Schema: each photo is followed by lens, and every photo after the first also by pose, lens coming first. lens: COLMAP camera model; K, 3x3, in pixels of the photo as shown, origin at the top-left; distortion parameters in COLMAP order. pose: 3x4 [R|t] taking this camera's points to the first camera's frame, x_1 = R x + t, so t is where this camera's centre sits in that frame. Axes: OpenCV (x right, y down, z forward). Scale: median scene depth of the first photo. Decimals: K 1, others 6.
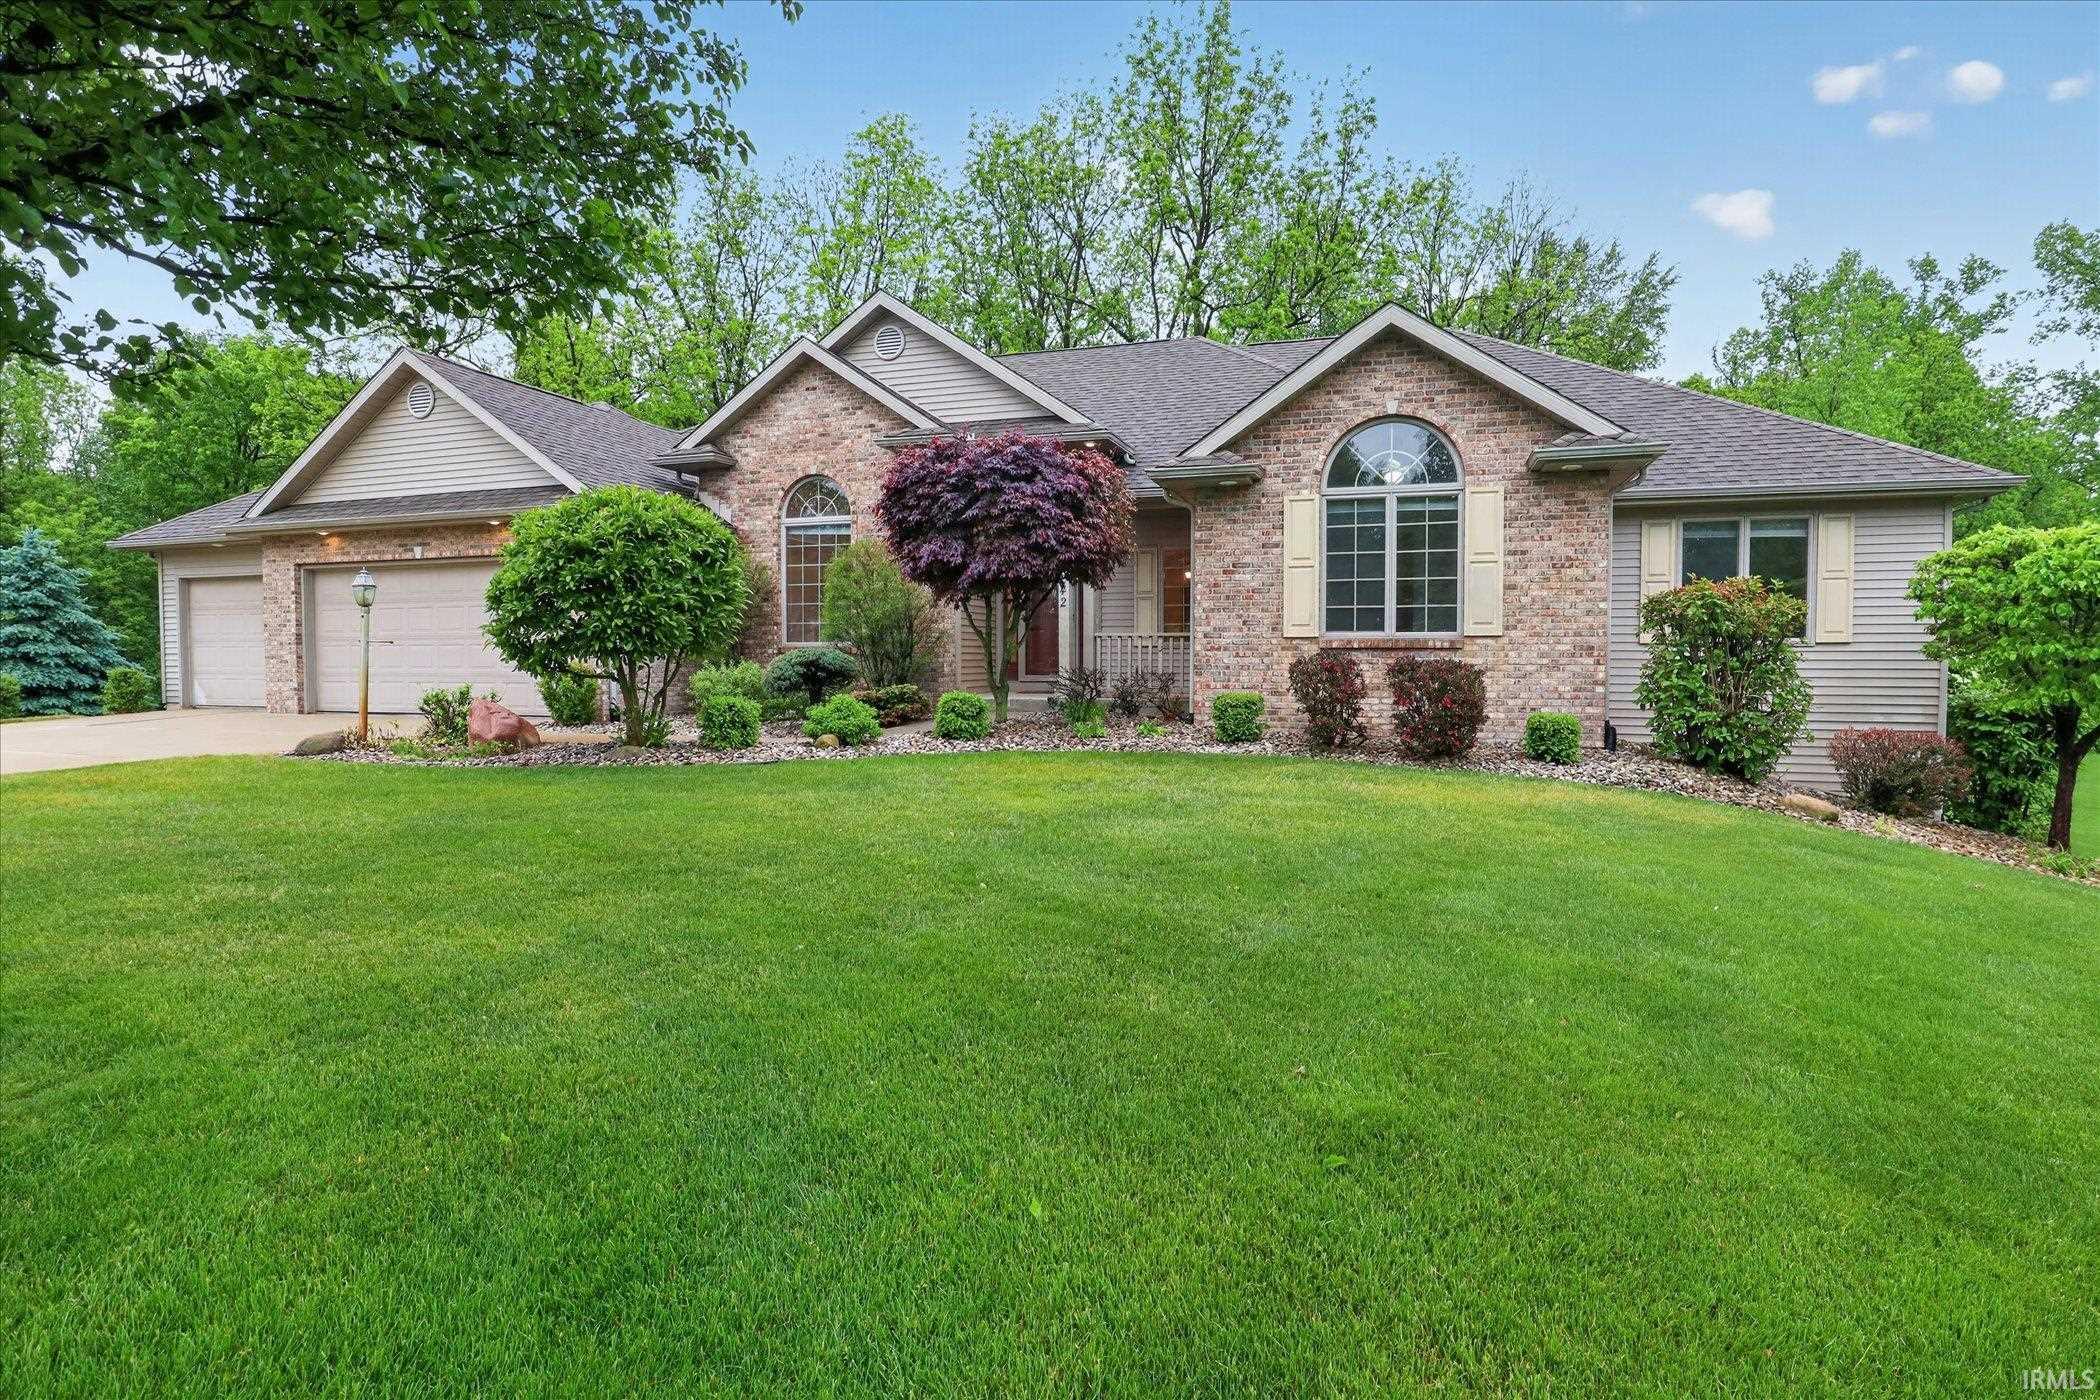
lens RADIAL K [[1070.3, 0, 1042.3], [0, 1070.3, 651.5], [0, 0, 1]] dist [-0.047253, 0.015803]
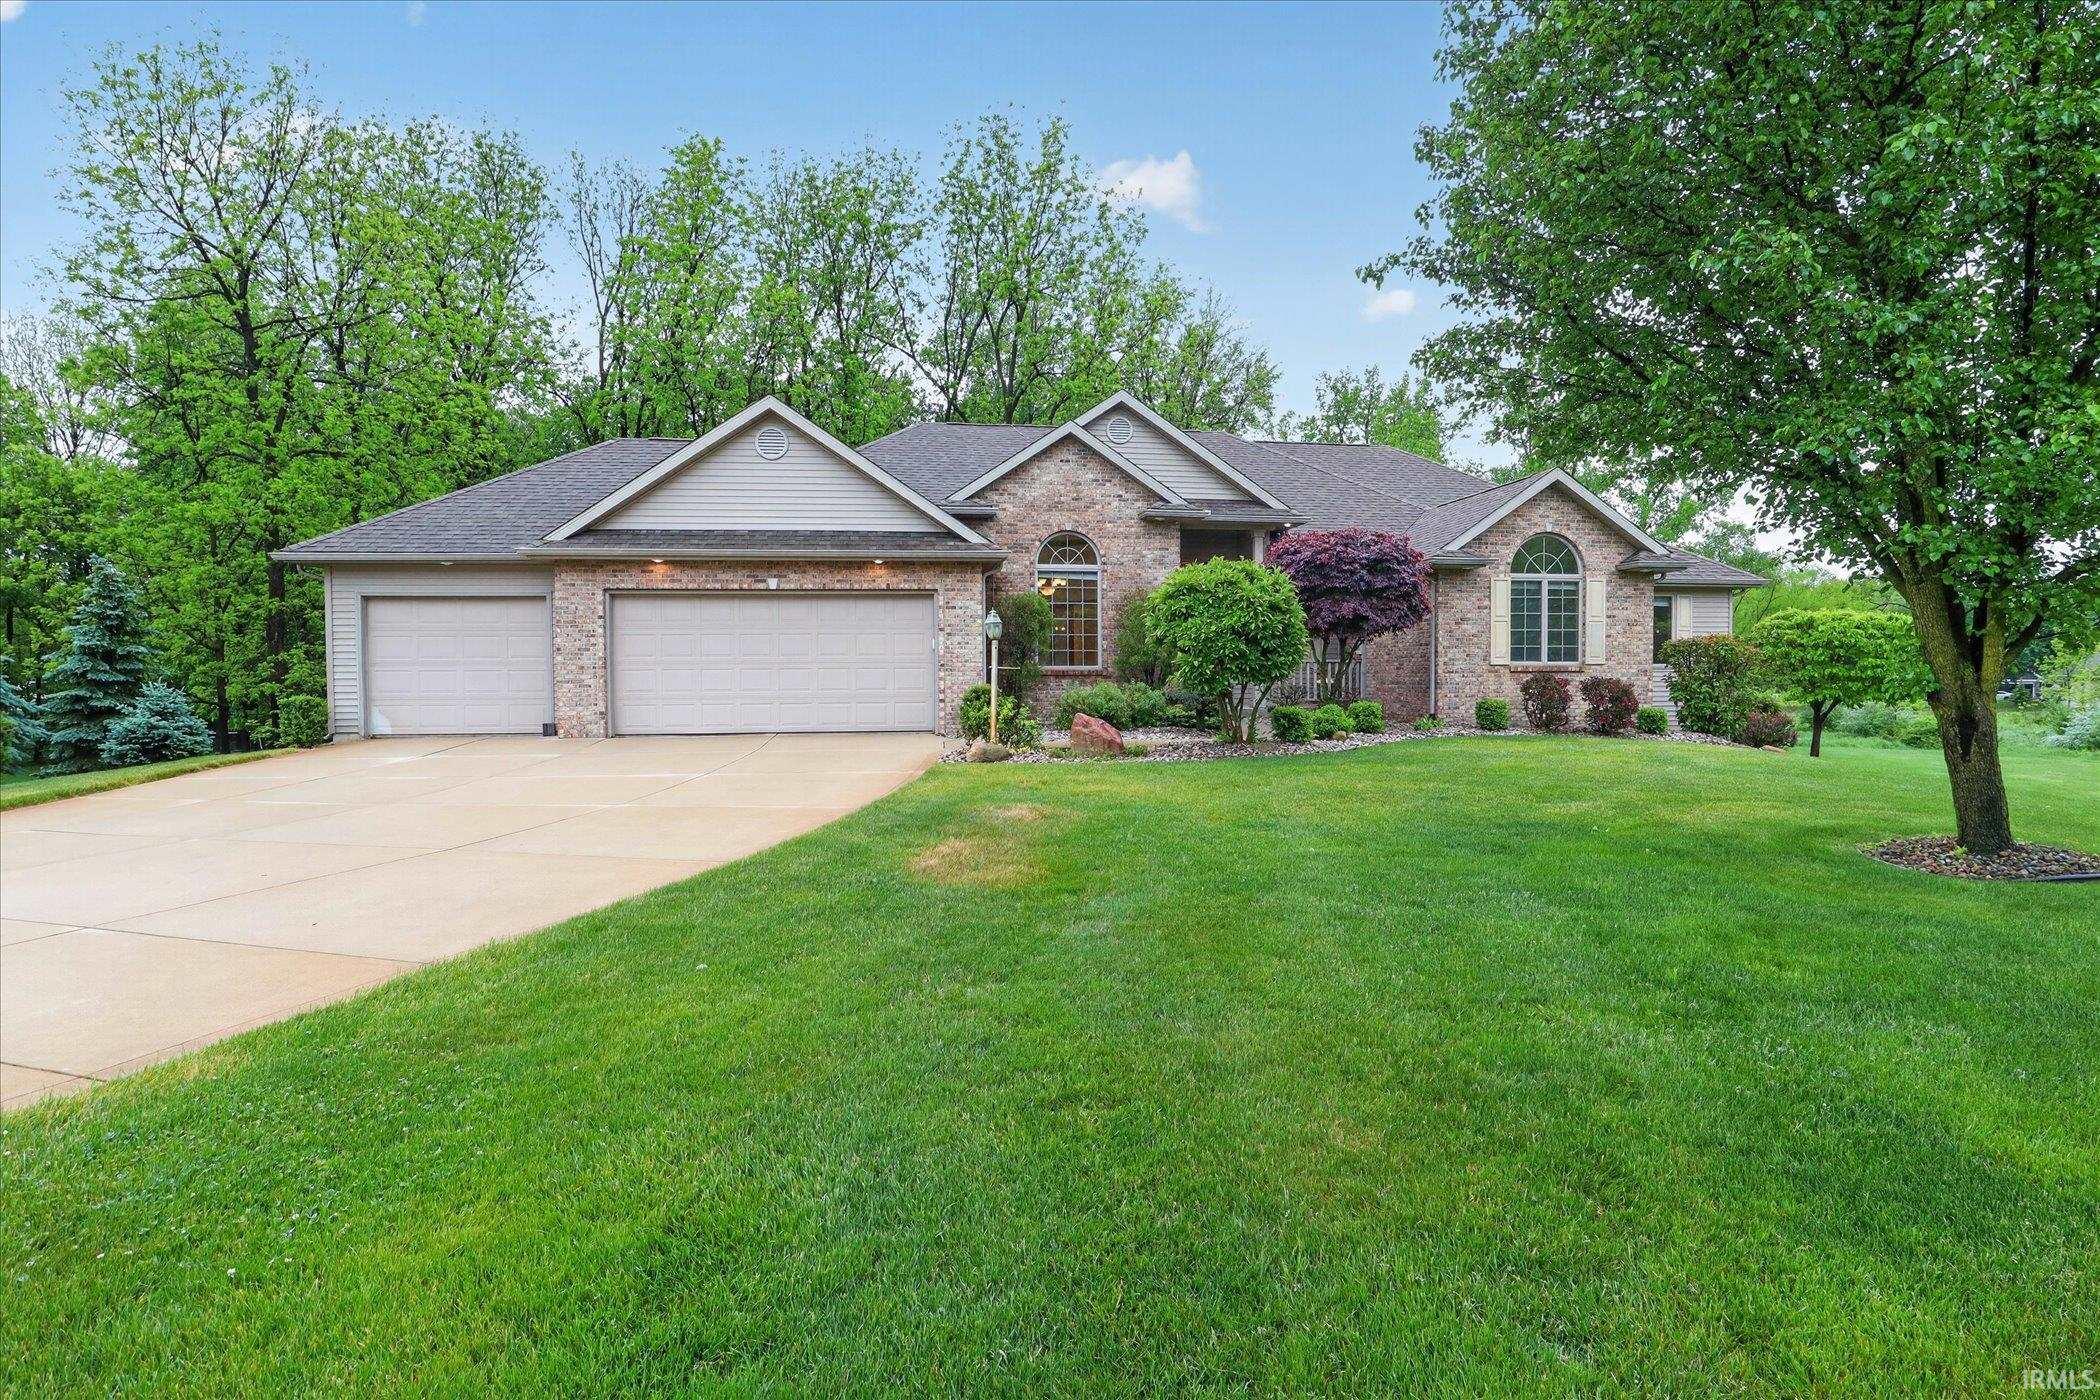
lens RADIAL K [[1070.3, 0, 1042.3], [0, 1070.3, 651.5], [0, 0, 1]] dist [-0.047253, 0.015803]
pose [[0.896139, 0.003982, 0.443757, -1.044435], [0.000868, 0.999942, -0.010725, -0.015999], [-0.443774, 0.009996, 0.896083, -0.127551]]
